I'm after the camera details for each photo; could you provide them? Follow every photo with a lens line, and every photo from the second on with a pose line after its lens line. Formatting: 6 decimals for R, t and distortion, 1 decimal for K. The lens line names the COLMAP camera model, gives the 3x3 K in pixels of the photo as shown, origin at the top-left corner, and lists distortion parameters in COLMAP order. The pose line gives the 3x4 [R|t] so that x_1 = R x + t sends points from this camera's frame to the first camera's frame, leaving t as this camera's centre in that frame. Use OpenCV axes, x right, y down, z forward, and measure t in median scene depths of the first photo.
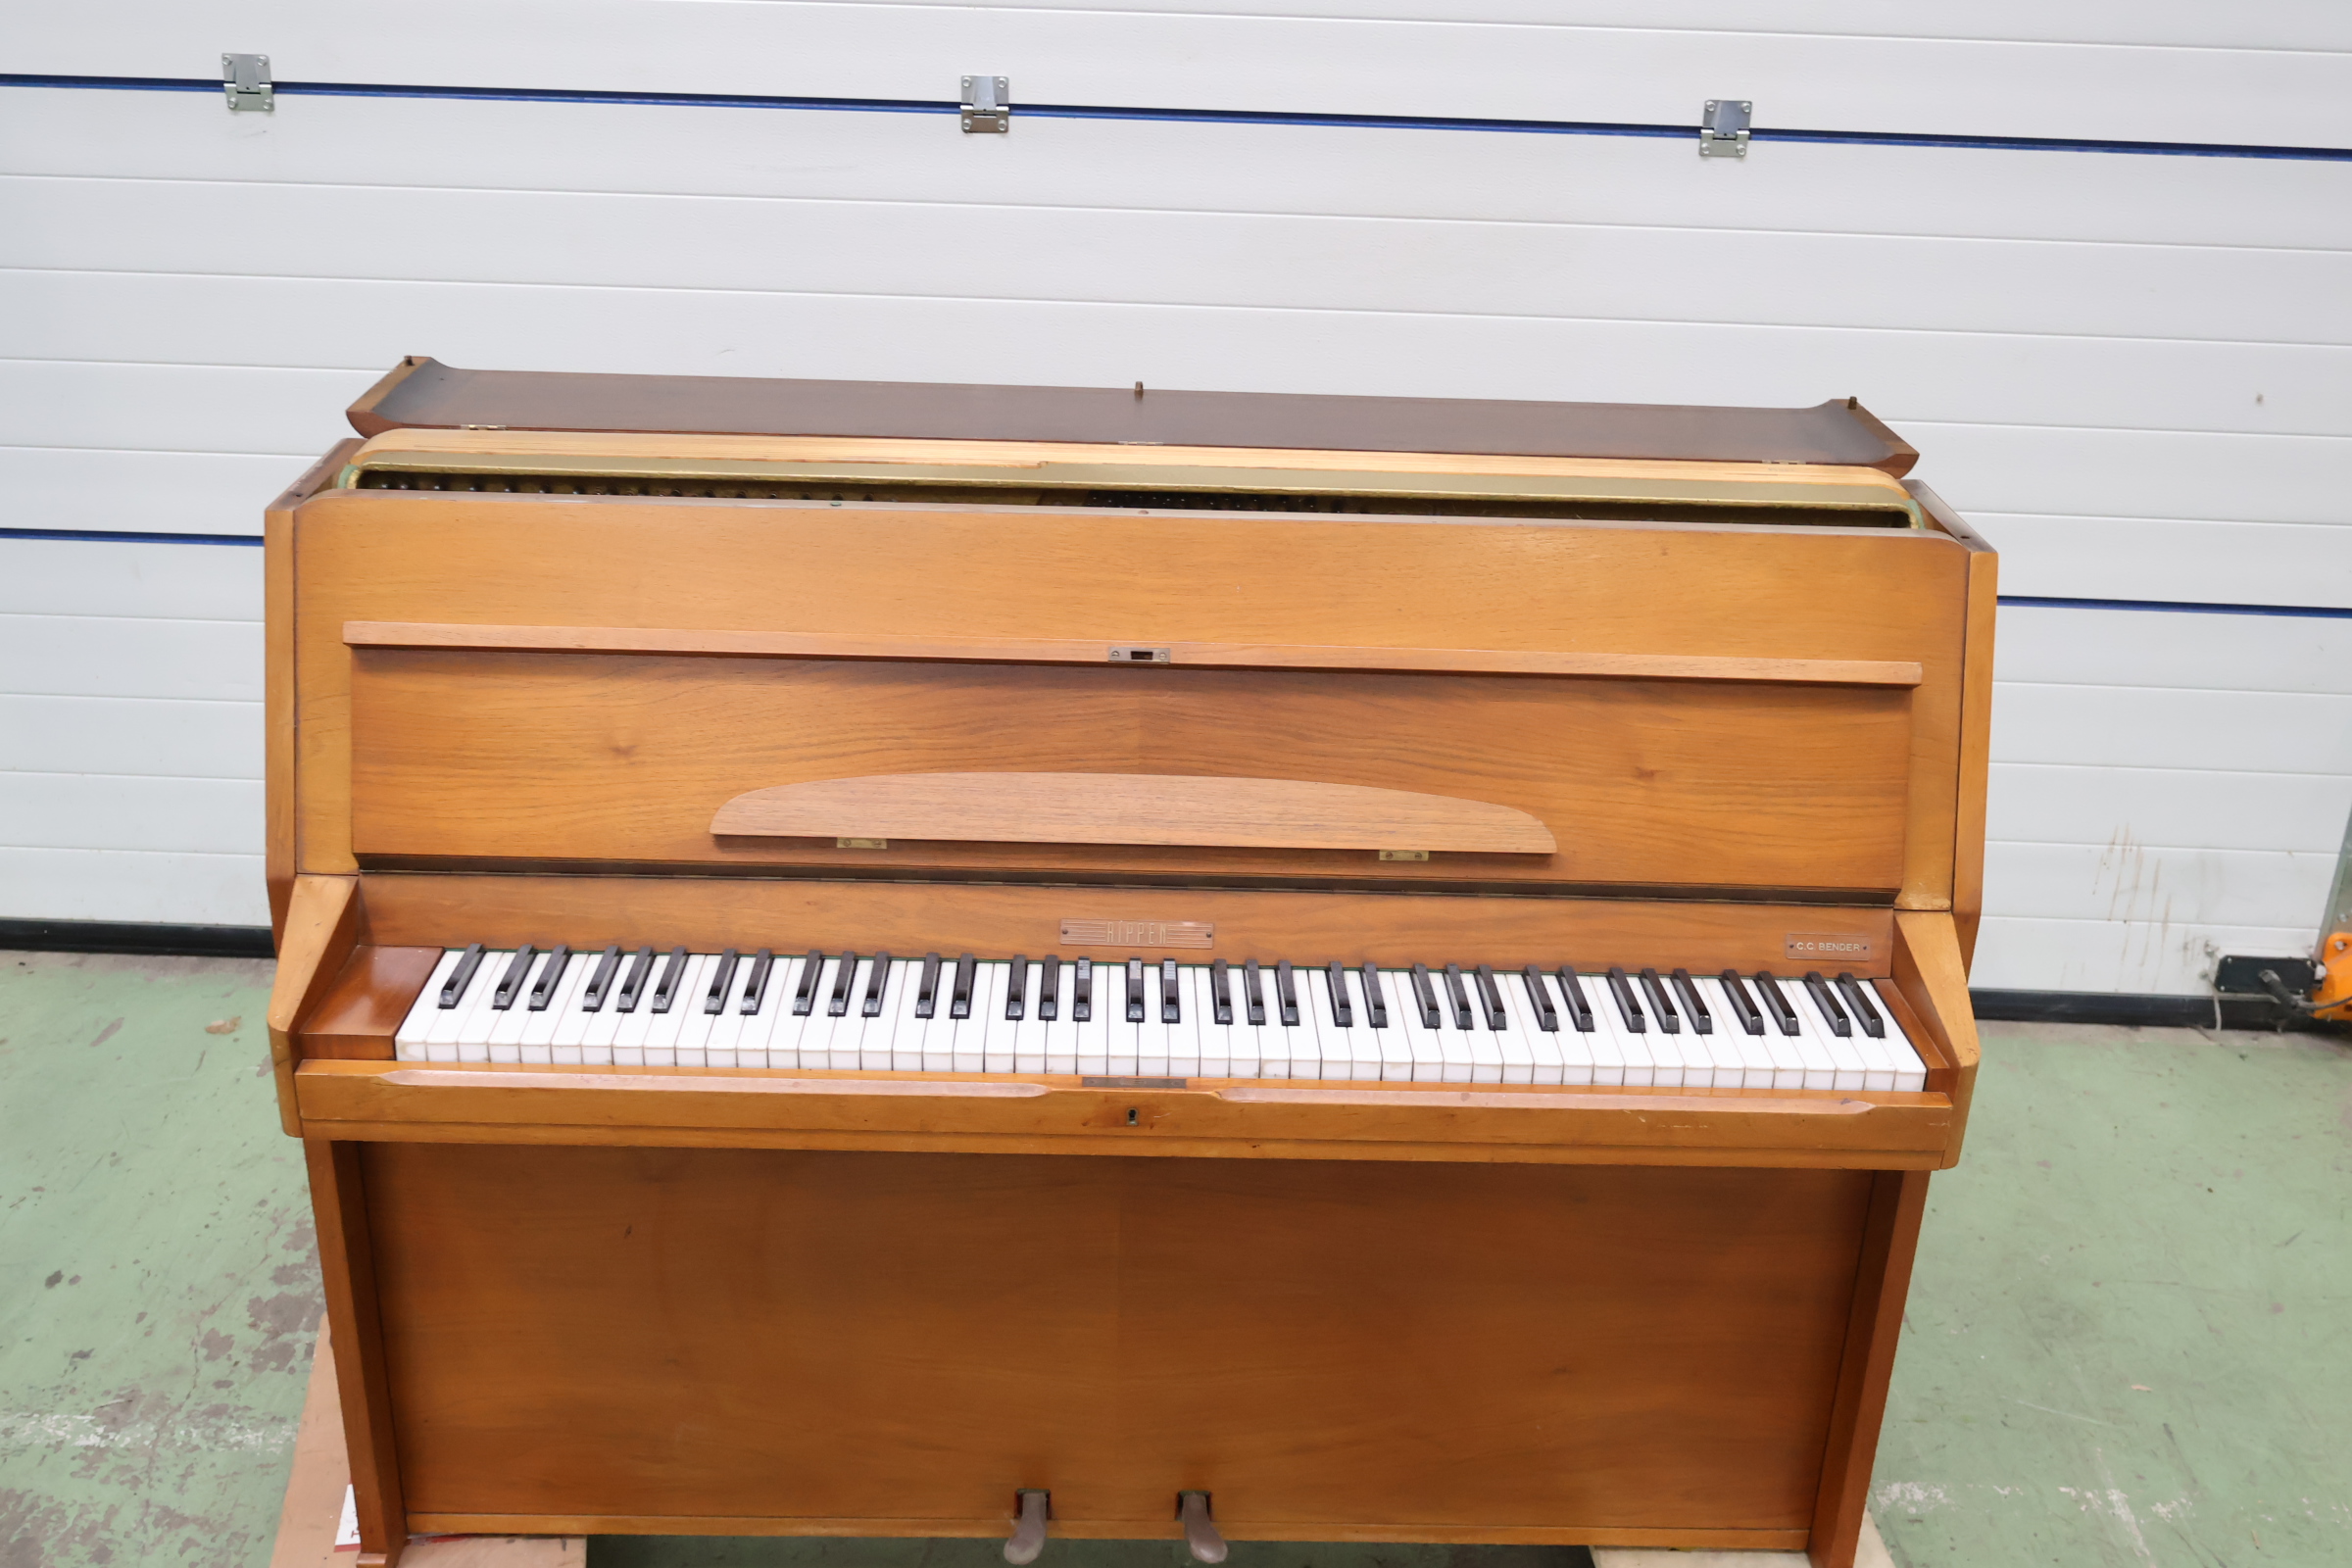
lens RADIAL K [[2382.0, 0, 1163.3], [0, 2382.0, 789.5], [0, 0, 1]] dist [-0.000565, 0.010208]
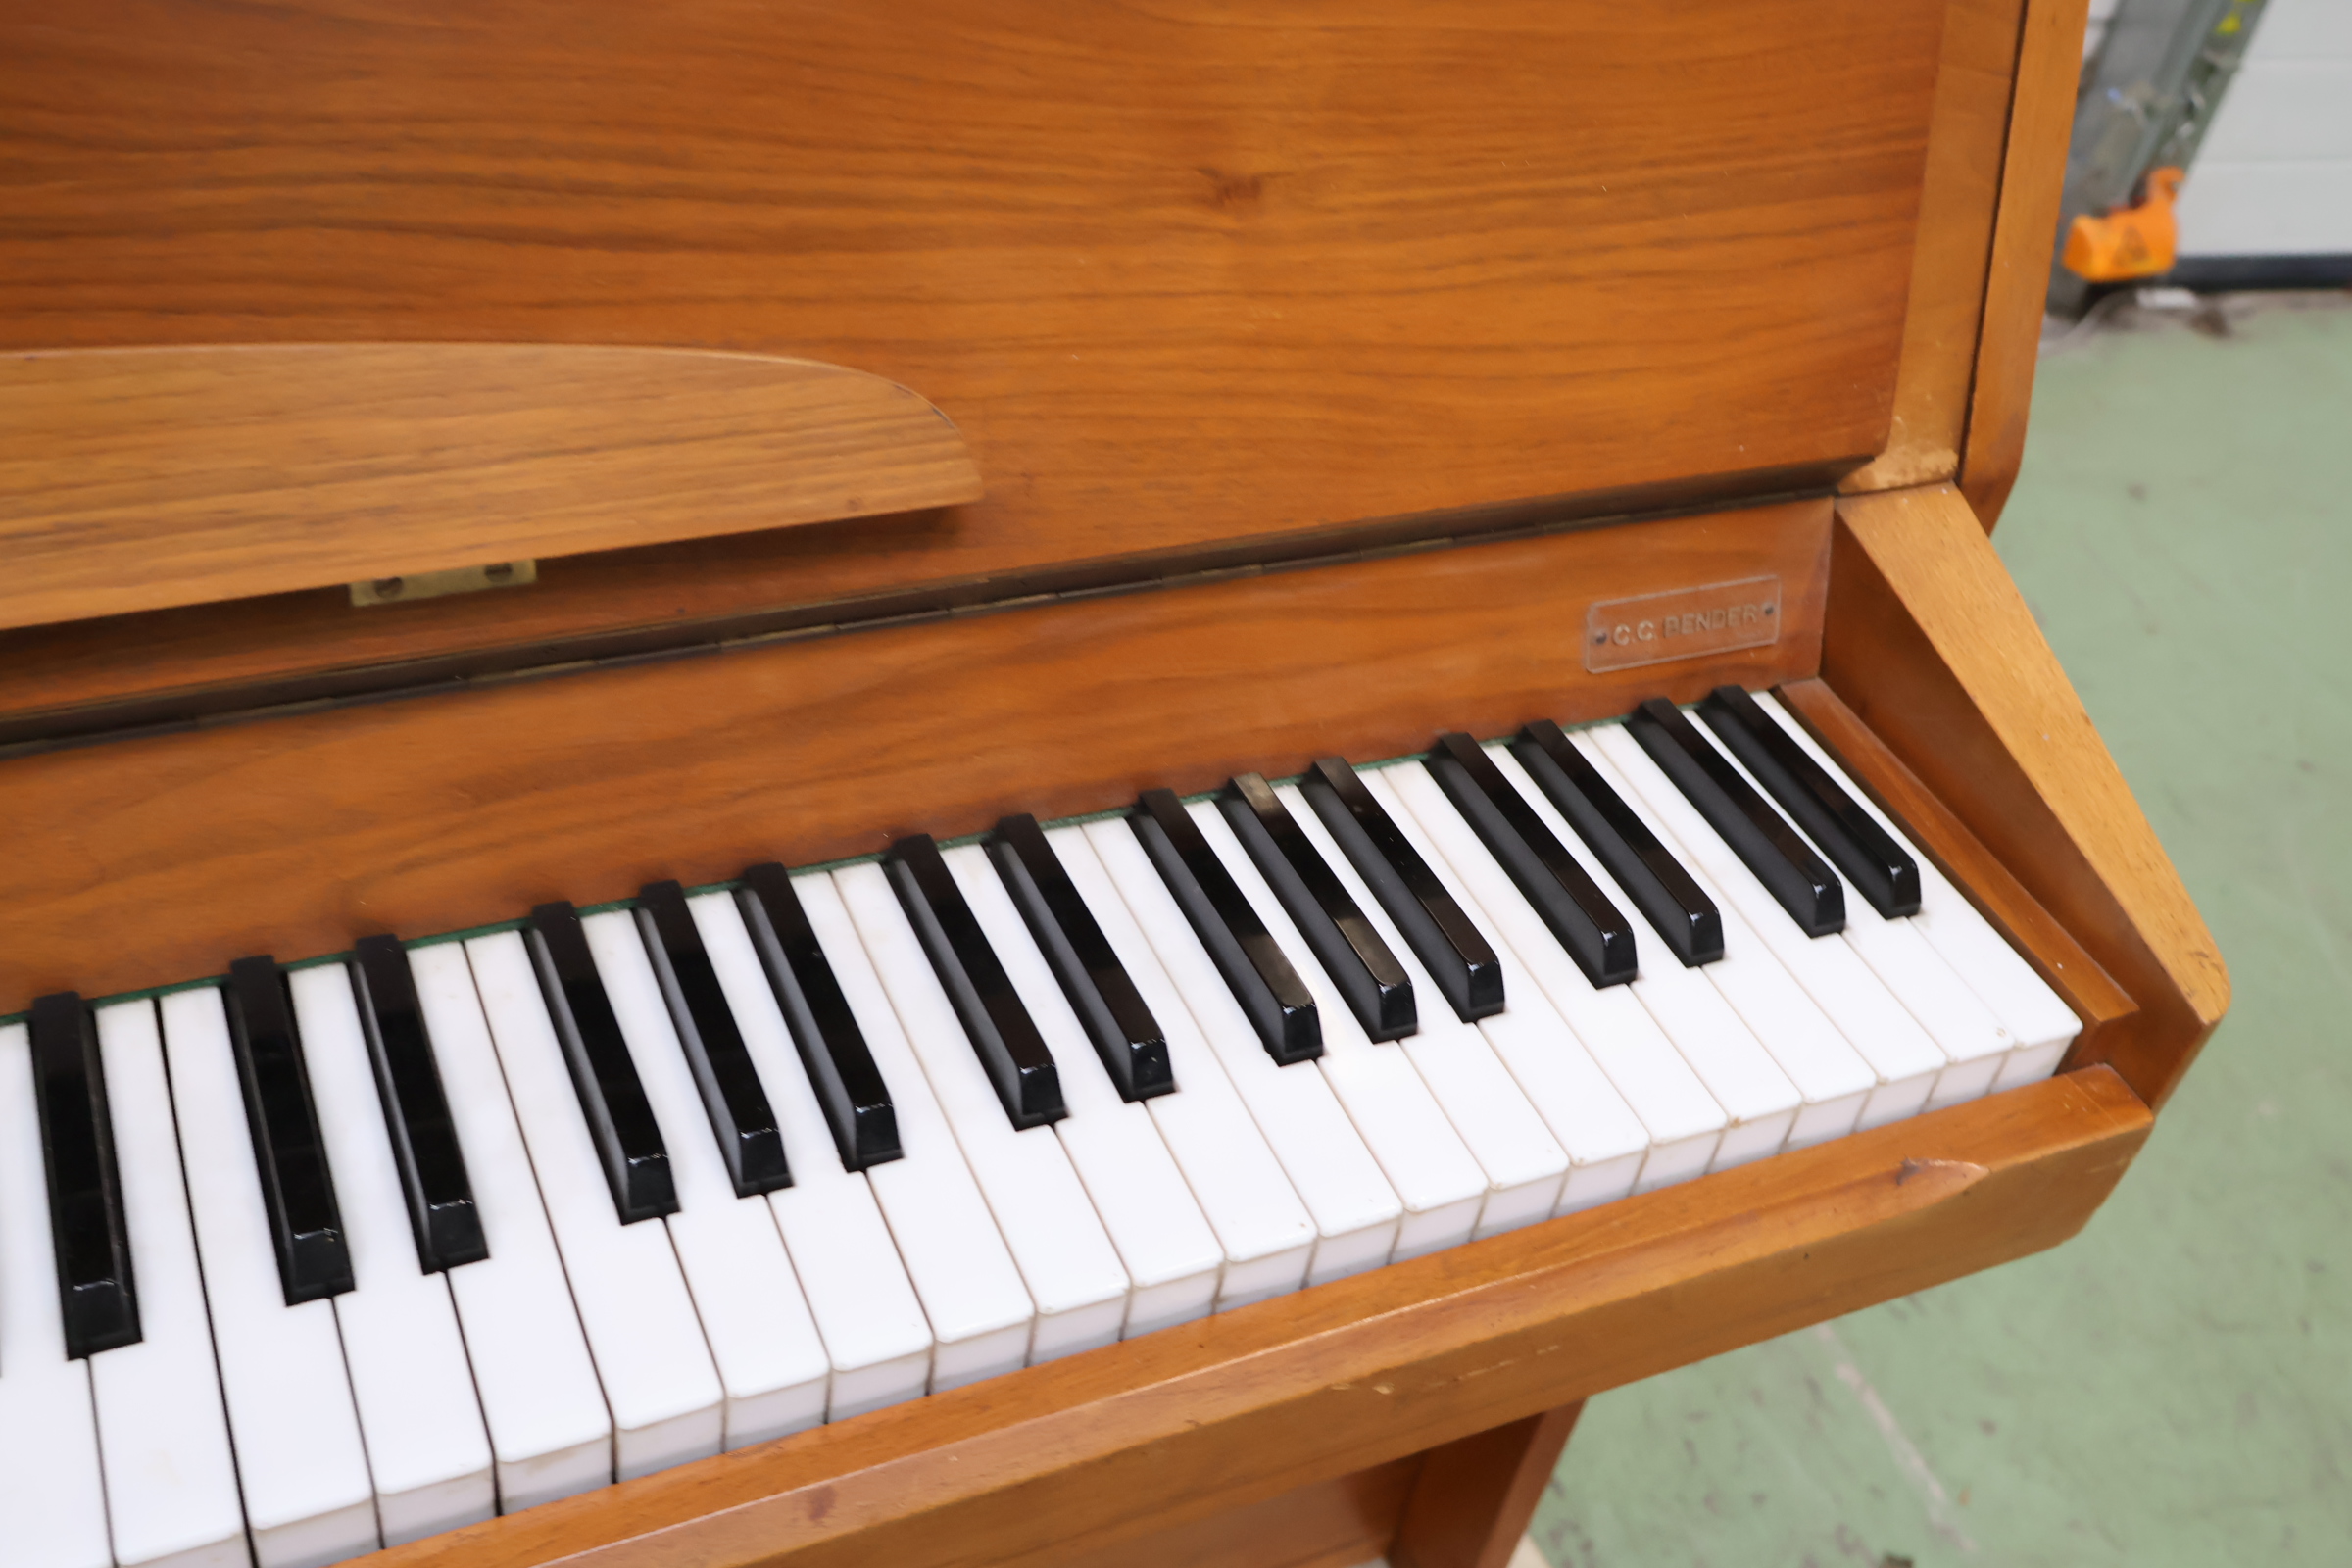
lens RADIAL K [[2382.0, 0, 1163.3], [0, 2382.0, 789.5], [0, 0, 1]] dist [-0.000565, 0.010208]
pose [[0.917380, -0.178362, 0.355811, 0.059766], [0.050819, 0.939142, 0.339749, -0.029973], [-0.394755, -0.293597, 0.870614, 0.575877]]
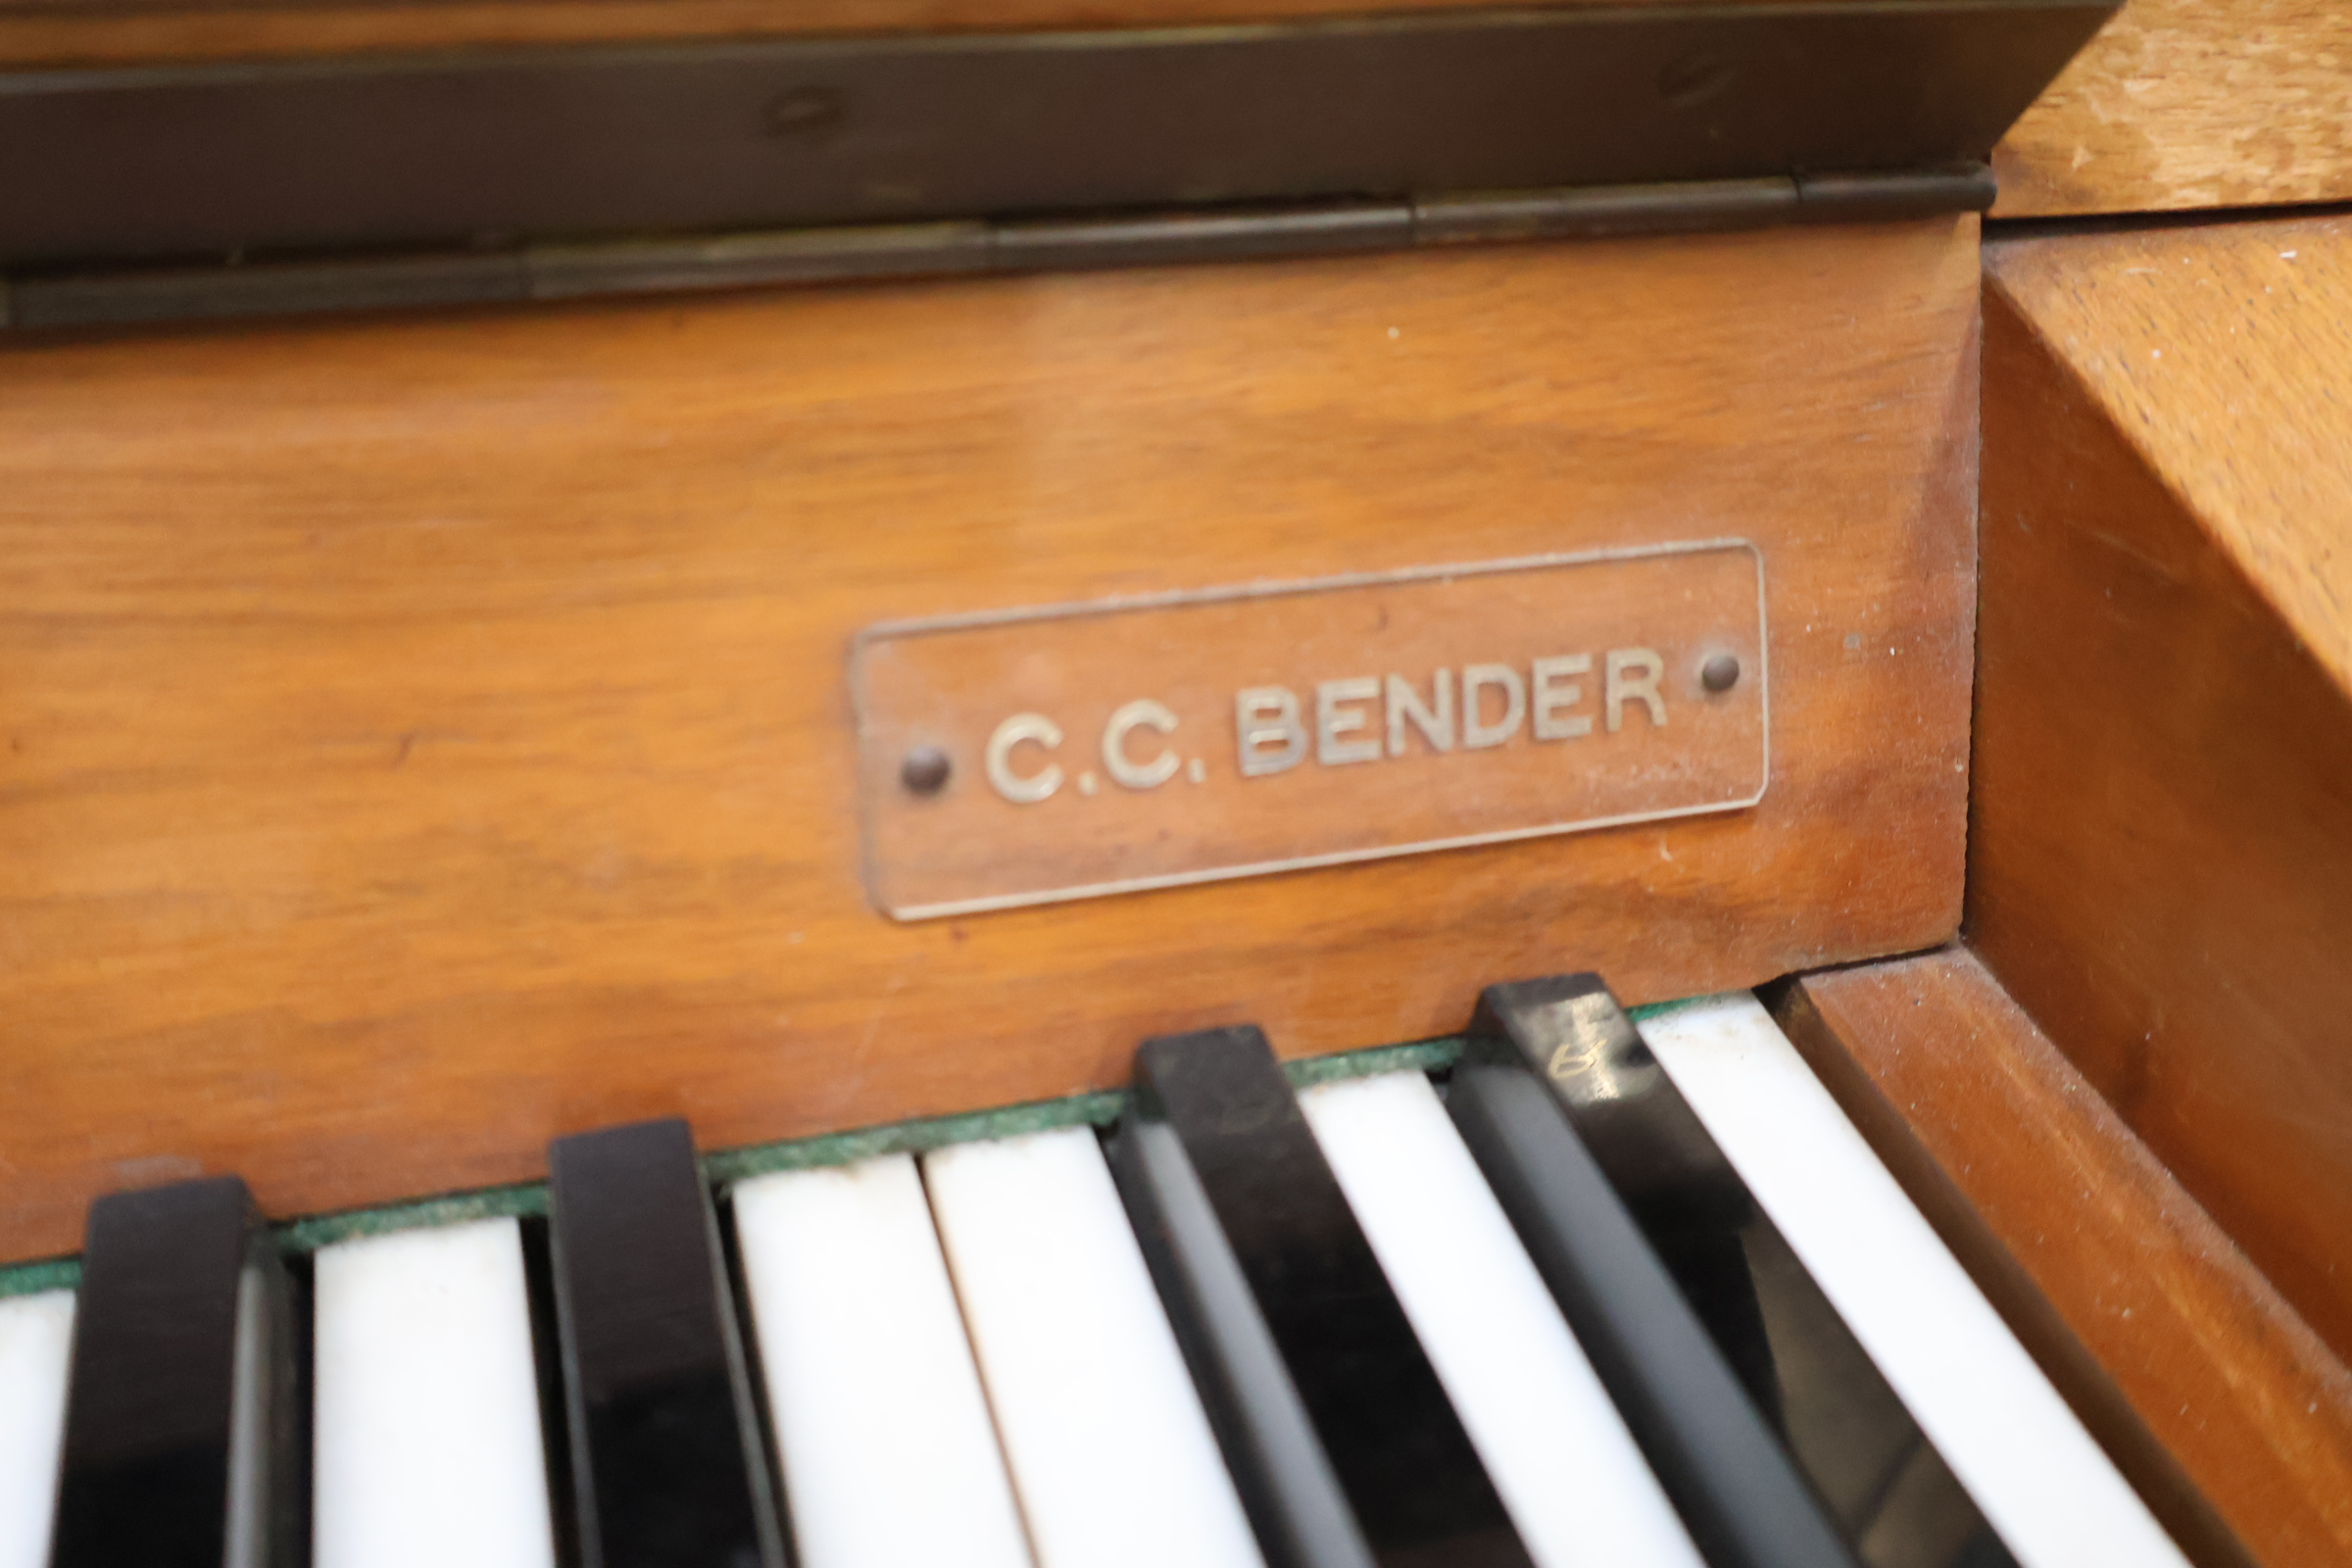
lens RADIAL K [[2403.7, 0, 1176.0], [0, 2403.7, 746.7], [0, 0, 1]] dist [-0.014196, 0.005731]
pose [[0.965948, -0.133614, 0.221567, 0.205685], [0.084869, 0.972585, 0.216509, 0.038445], [-0.244421, -0.190332, 0.950806, 0.744124]]
